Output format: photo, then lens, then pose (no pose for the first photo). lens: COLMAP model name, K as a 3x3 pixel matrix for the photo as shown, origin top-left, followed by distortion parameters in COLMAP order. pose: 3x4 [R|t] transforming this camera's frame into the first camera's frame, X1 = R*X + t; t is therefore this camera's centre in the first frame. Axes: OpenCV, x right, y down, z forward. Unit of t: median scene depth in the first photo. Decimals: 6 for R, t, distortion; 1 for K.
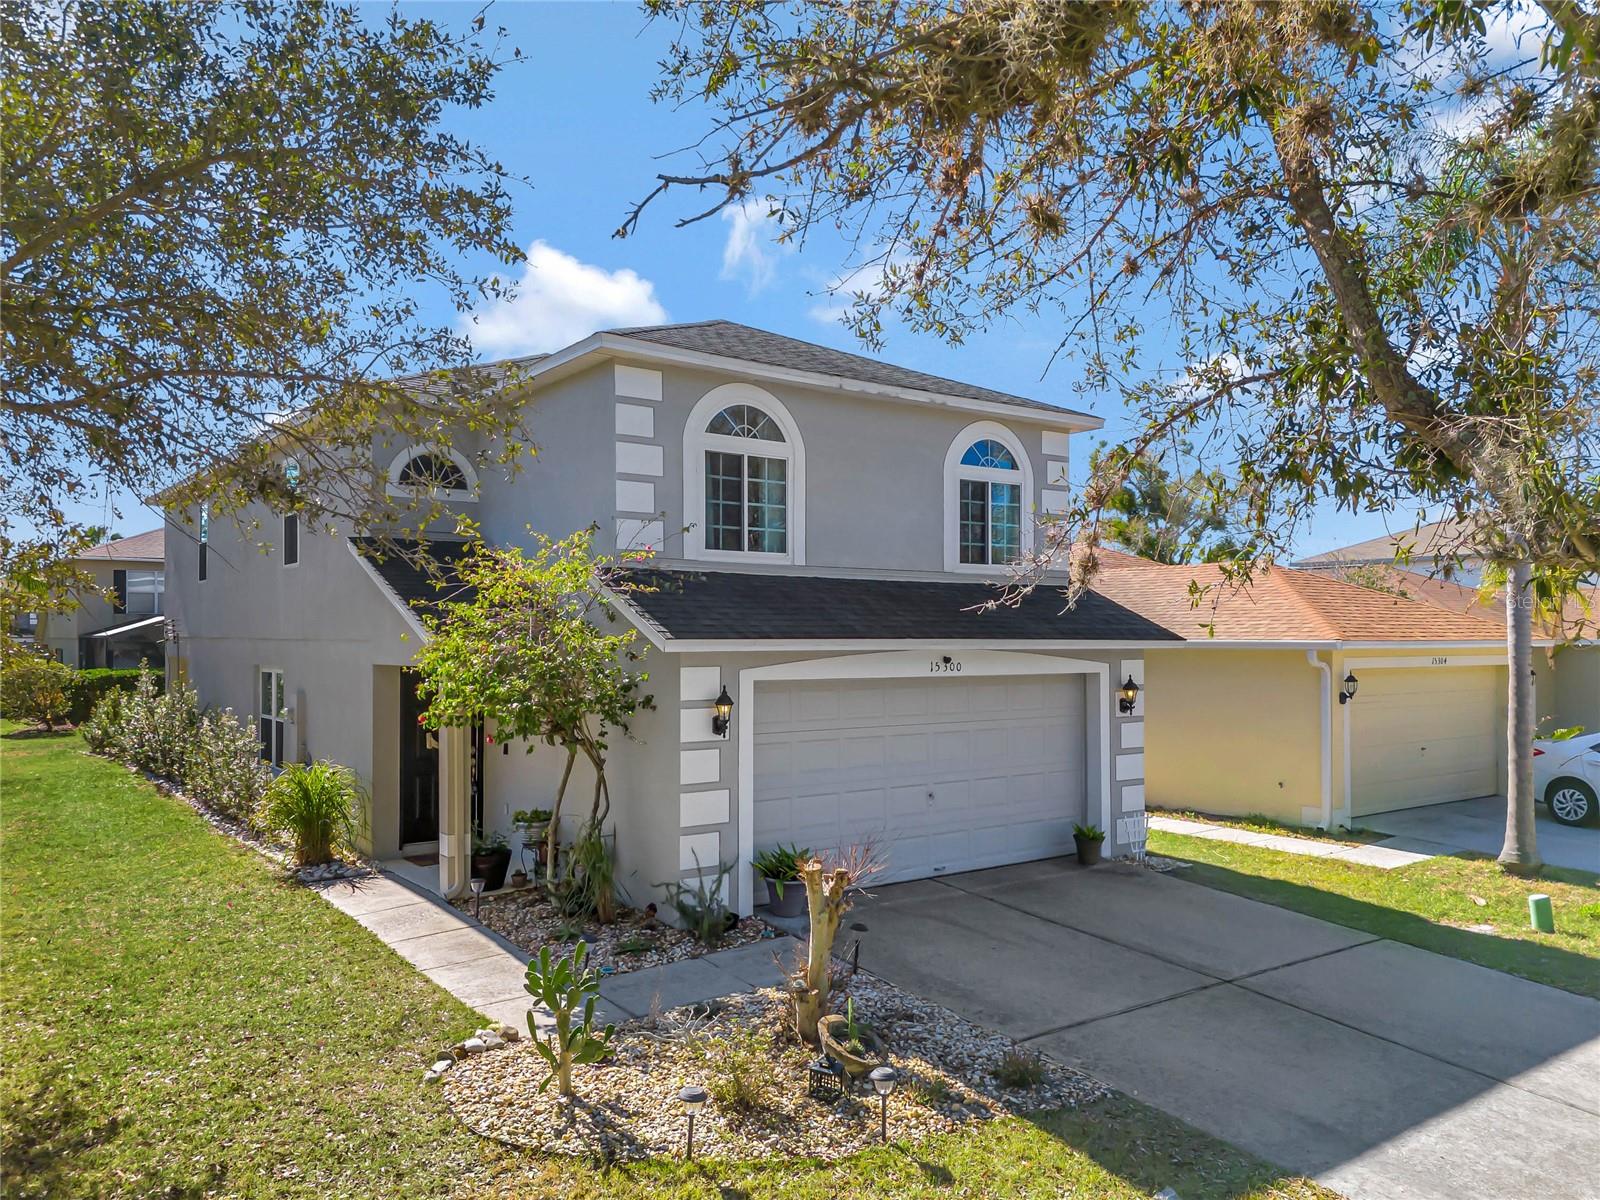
lens RADIAL K [[1170.9, 0, 800.0], [0, 1170.9, 600.0], [0, 0, 1]] dist [0.078760, -0.069550]
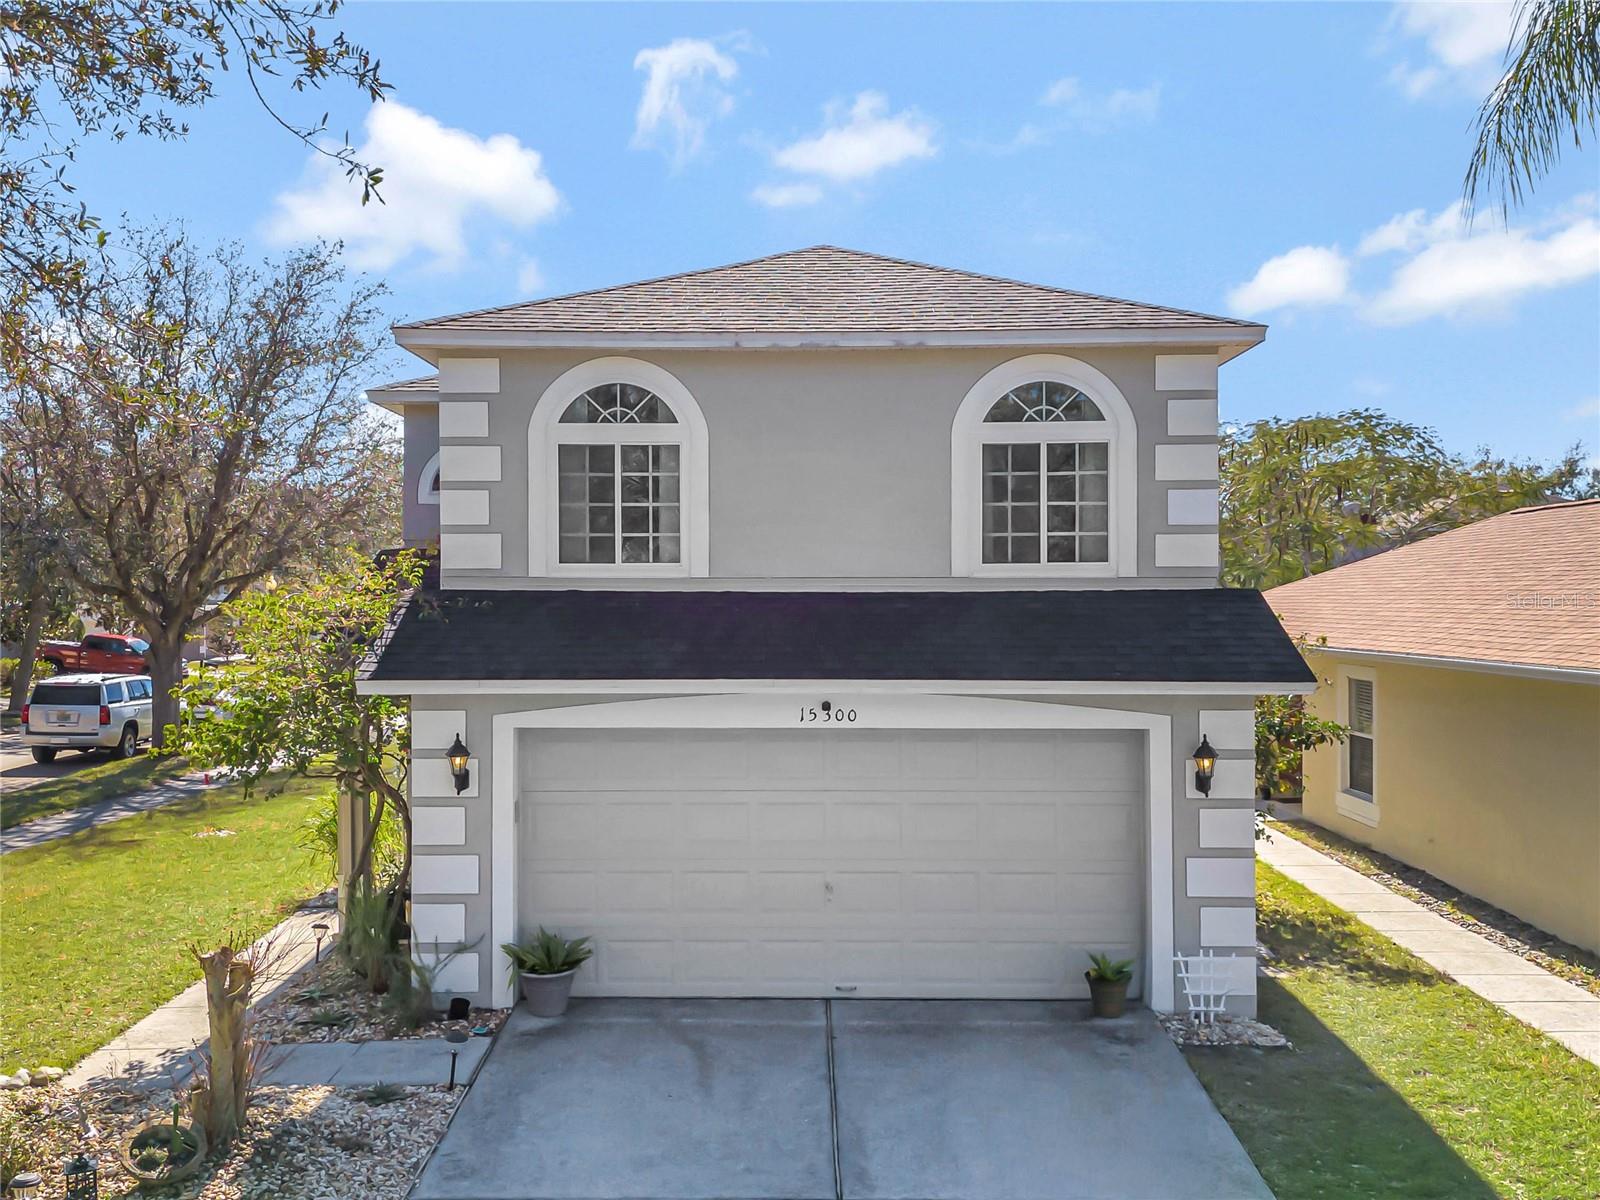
lens RADIAL K [[1584.1, 0, 796.1], [0, 1584.1, 566.9], [0, 0, 1]] dist [0.038863, -0.023204]
pose [[0.794206, -0.014728, -0.607470, 0.727514], [0.021757, 0.999754, 0.004205, -0.041436], [0.607259, -0.016557, 0.794332, 0.204286]]
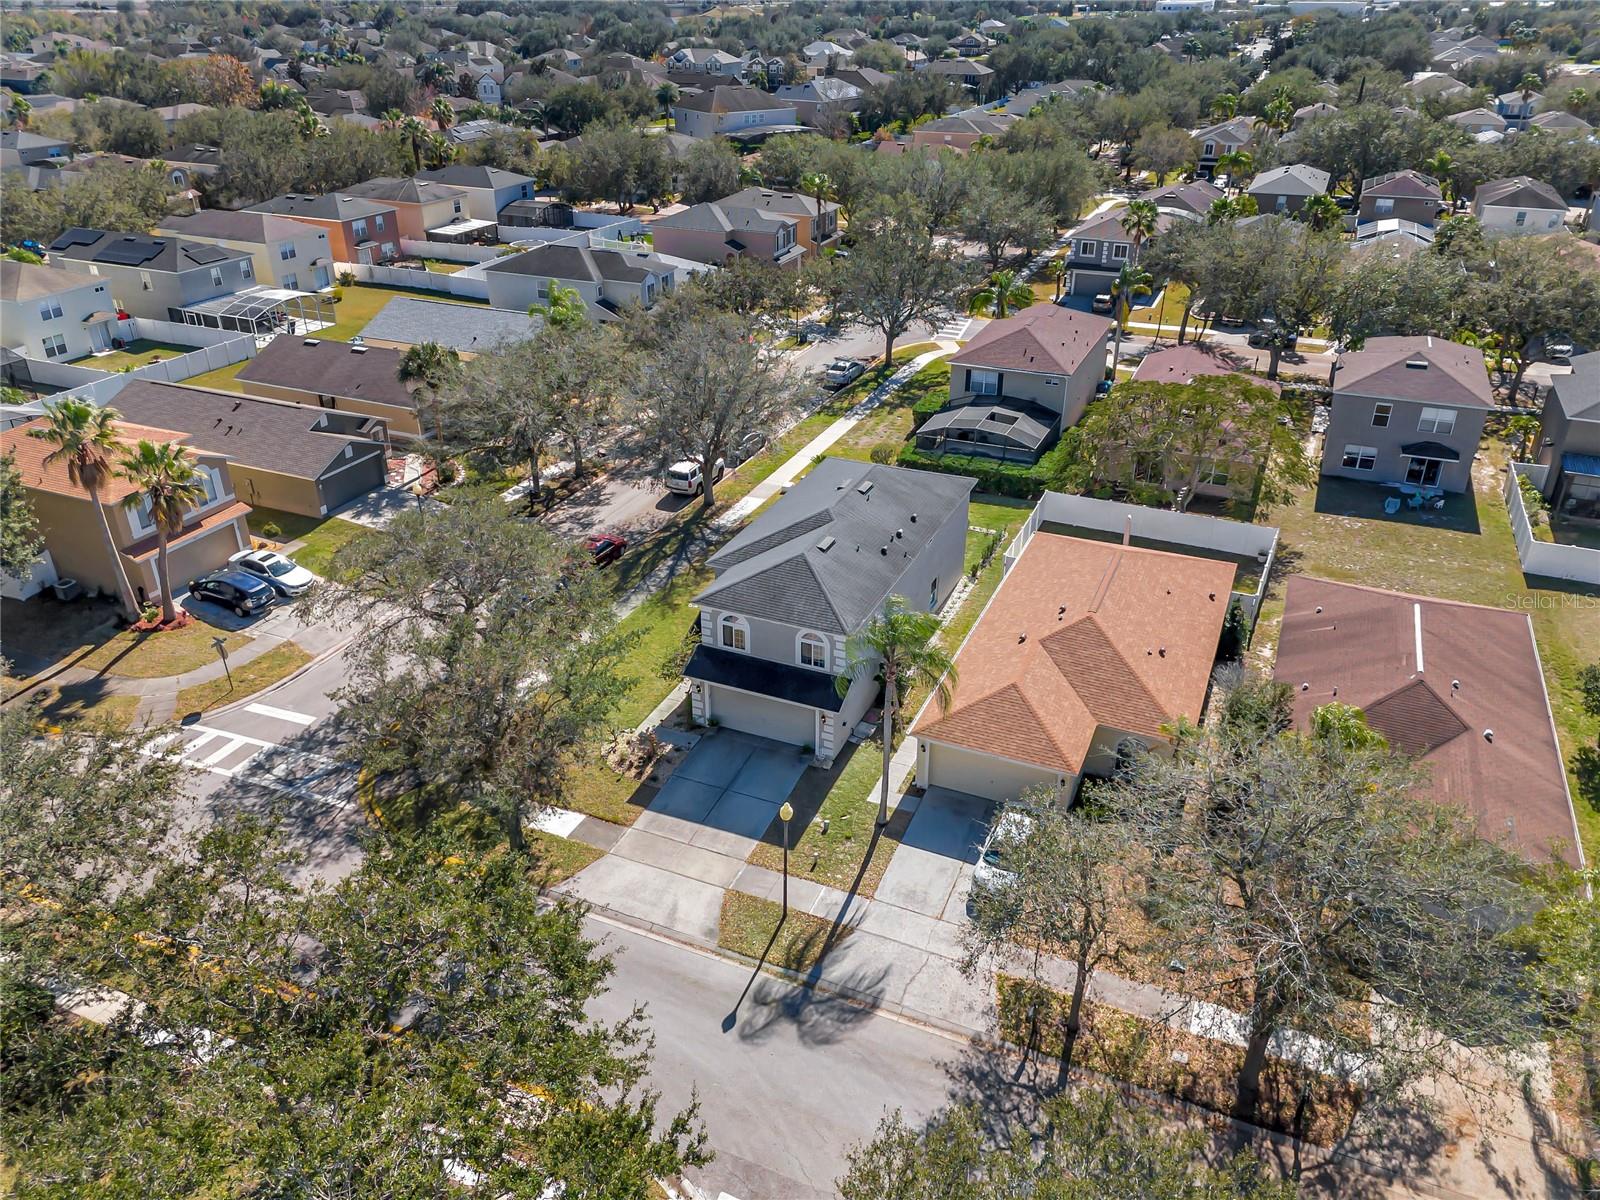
lens RADIAL K [[1170.9, 0, 800.0], [0, 1170.9, 600.0], [0, 0, 1]] dist [0.078760, -0.069550]
pose [[0.496209, 0.402626, -0.769200, 3.108293], [0.026846, 0.878429, 0.477118, -2.107239], [0.867788, -0.257401, 0.425076, -0.463104]]
